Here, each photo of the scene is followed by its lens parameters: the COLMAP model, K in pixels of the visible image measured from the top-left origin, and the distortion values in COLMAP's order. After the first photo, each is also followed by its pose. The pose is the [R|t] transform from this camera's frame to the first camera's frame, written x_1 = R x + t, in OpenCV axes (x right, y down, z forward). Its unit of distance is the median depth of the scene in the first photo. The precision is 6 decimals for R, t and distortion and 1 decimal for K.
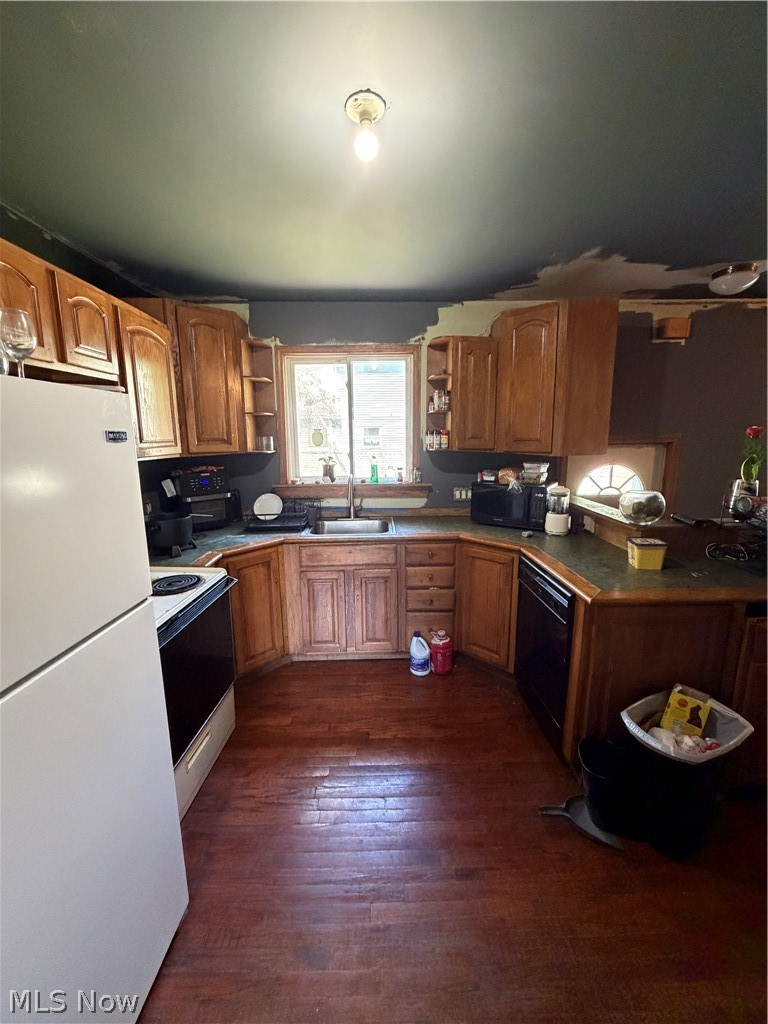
lens RADIAL K [[407.0, 0, 379.3], [0, 407.0, 511.9], [0, 0, 1]] dist [-0.000596, -0.000261]
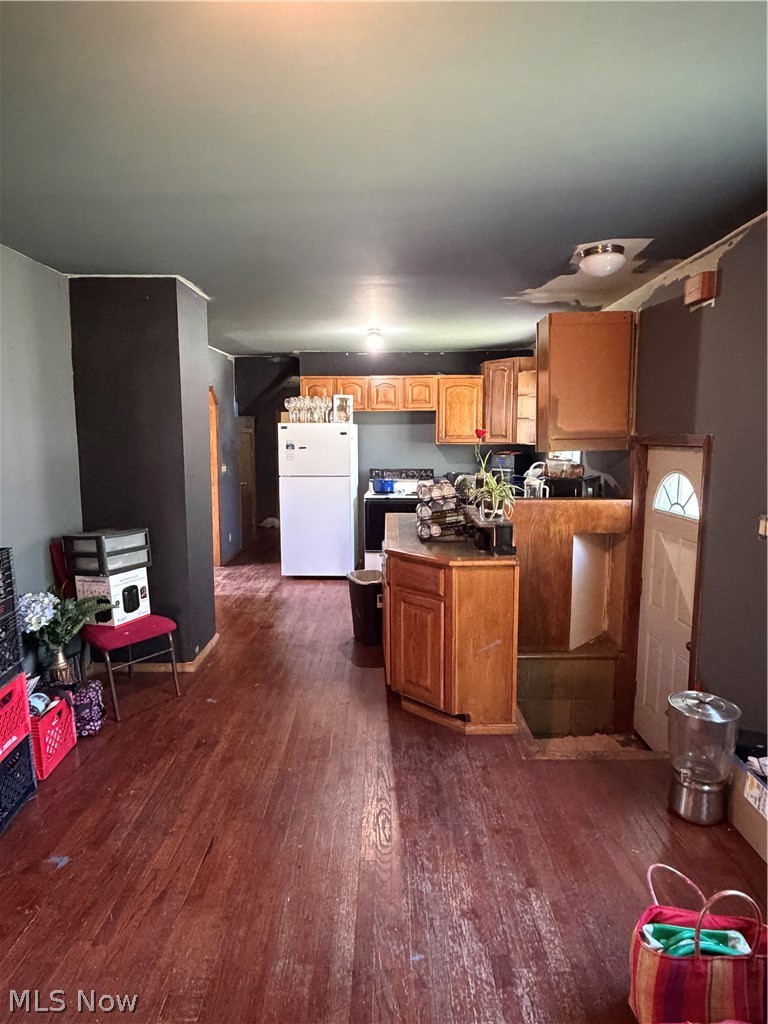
lens RADIAL K [[584.2, 0, 380.4], [0, 584.2, 512.6], [0, 0, 1]] dist [-0.001019, -0.000344]
pose [[-0.031077, 0.140985, -0.989524, 1.827749], [-0.178684, 0.973270, 0.144281, -0.112102], [0.983416, 0.181296, -0.005054, 0.520077]]
